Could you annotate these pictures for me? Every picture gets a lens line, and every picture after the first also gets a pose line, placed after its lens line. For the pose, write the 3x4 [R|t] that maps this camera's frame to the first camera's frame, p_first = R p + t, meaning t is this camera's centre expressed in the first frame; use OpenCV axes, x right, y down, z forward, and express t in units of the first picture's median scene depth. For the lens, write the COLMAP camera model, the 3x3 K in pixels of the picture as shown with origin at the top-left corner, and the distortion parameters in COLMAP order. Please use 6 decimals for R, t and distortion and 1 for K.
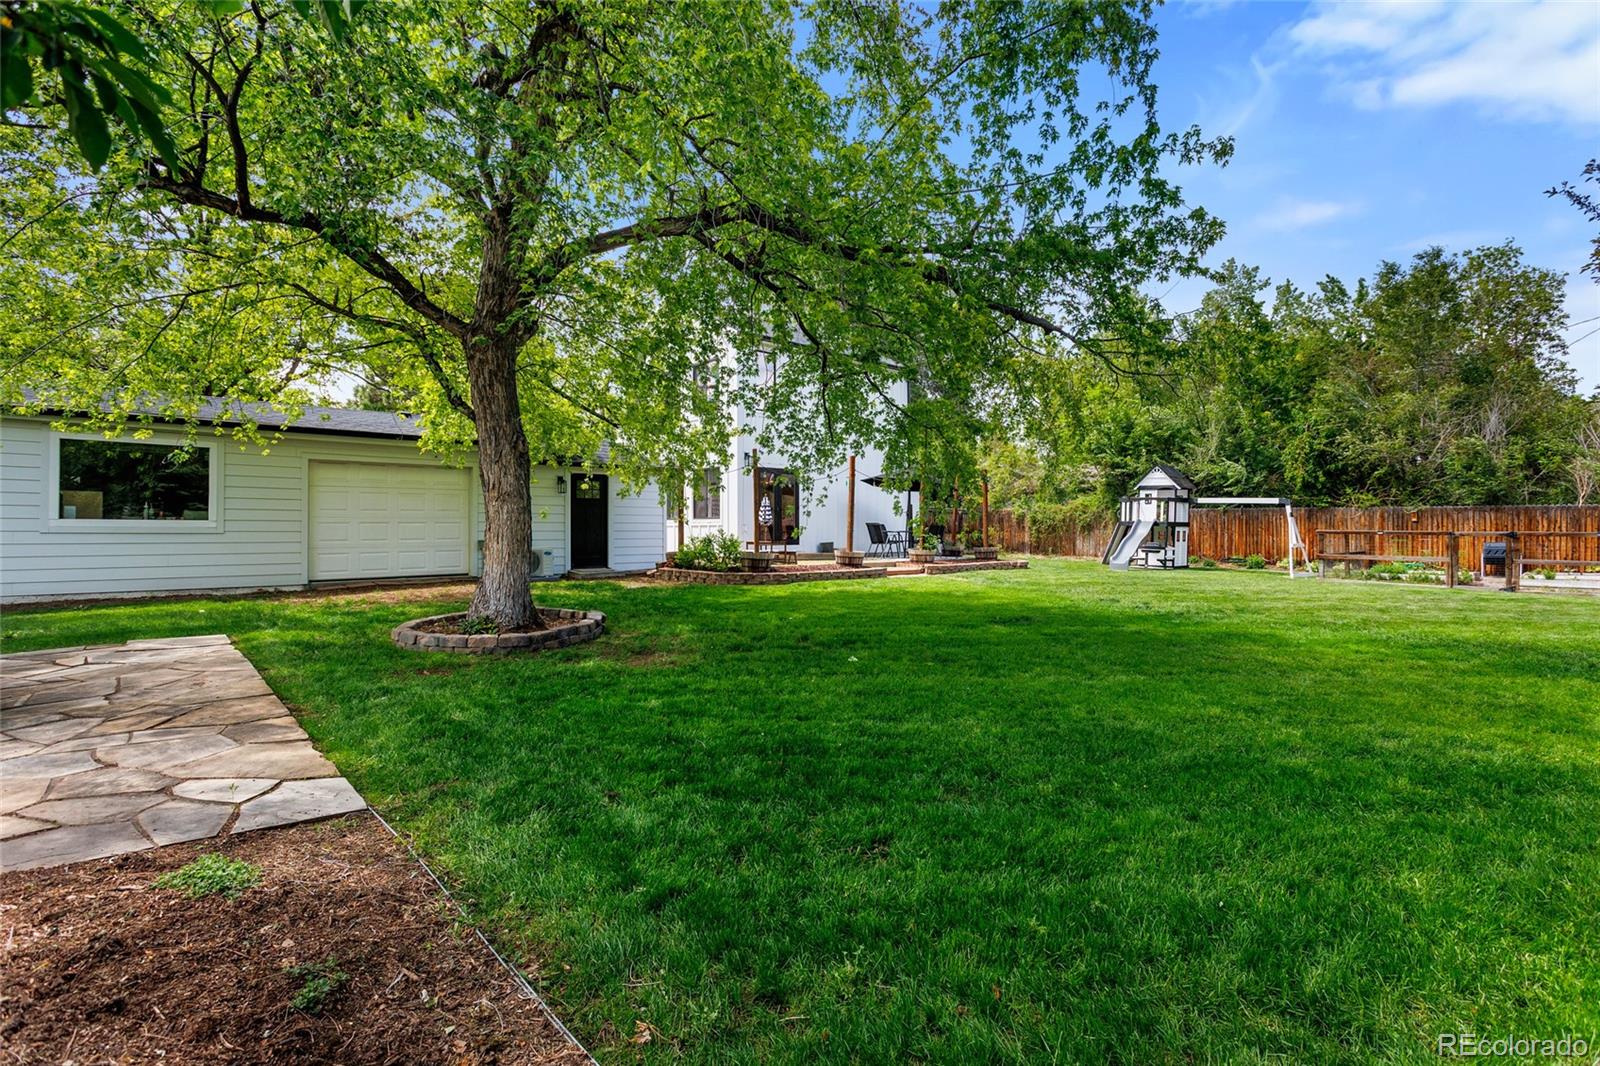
lens RADIAL K [[779.1, 0, 806.3], [0, 779.1, 532.5], [0, 0, 1]] dist [-0.042433, 0.024856]
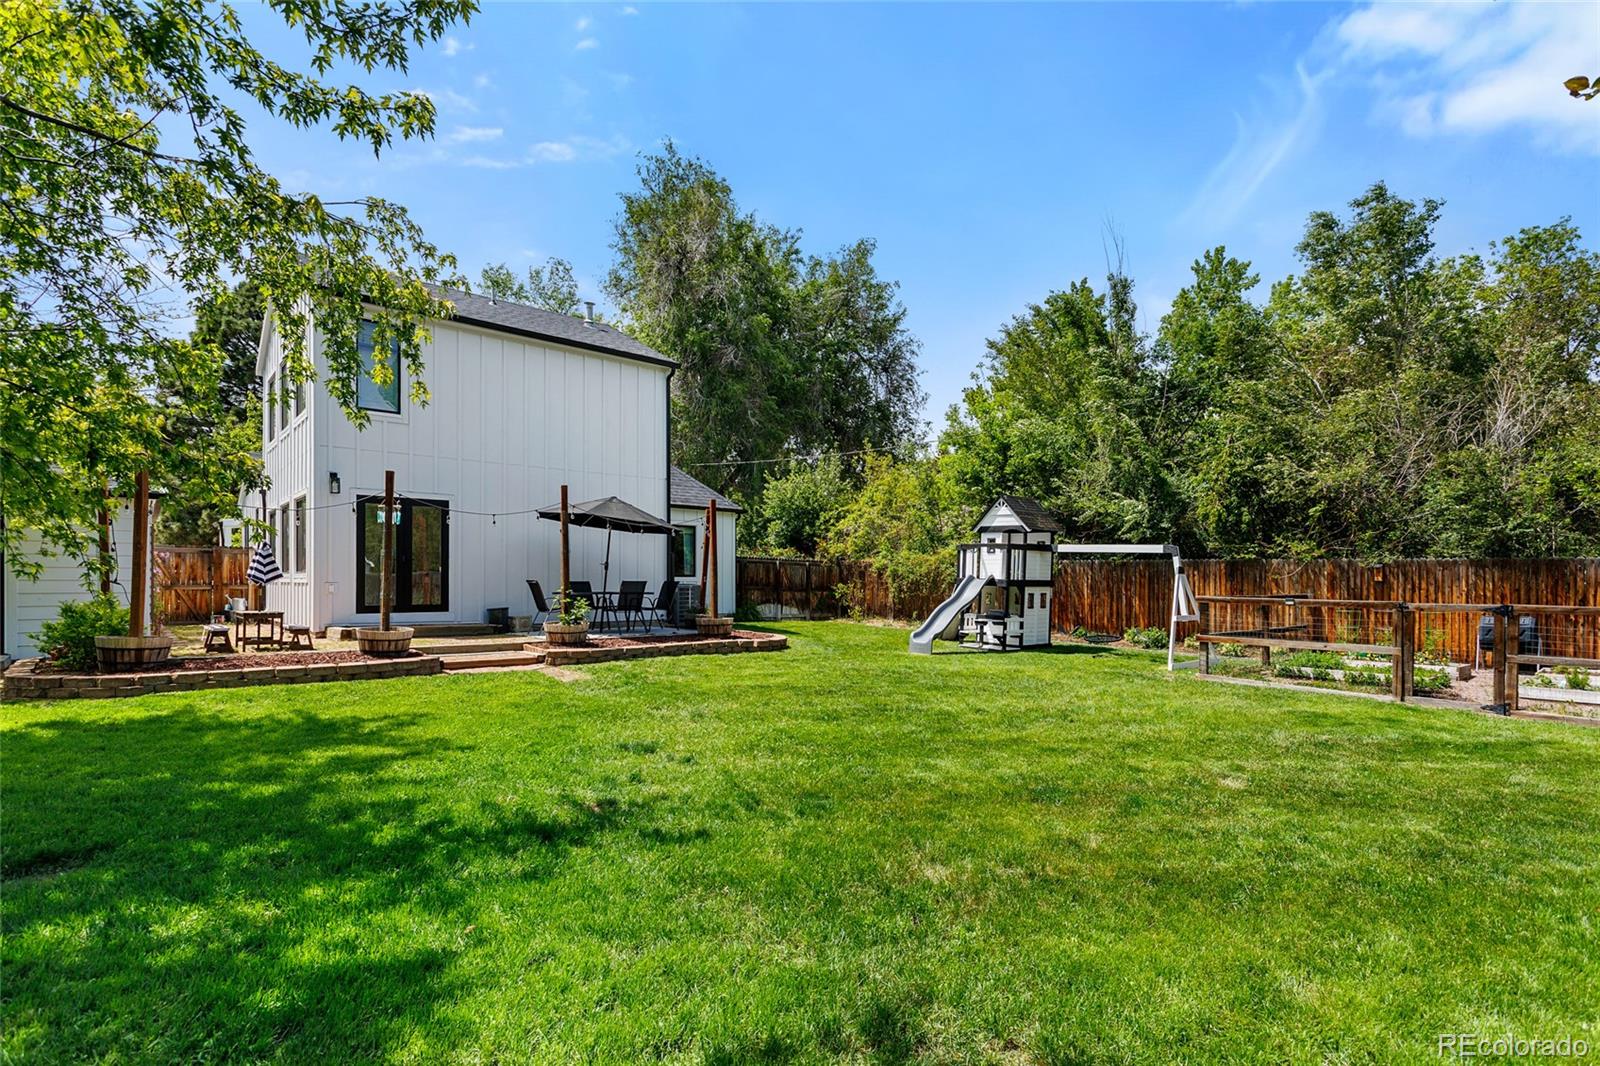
lens RADIAL K [[779.1, 0, 823.3], [0, 779.1, 595.1], [0, 0, 1]] dist [-0.042433, 0.024856]
pose [[0.999586, 0.005742, -0.028192, 0.318217], [-0.005290, 0.999857, 0.016073, -0.010162], [0.028280, -0.015918, 0.999473, 0.310585]]
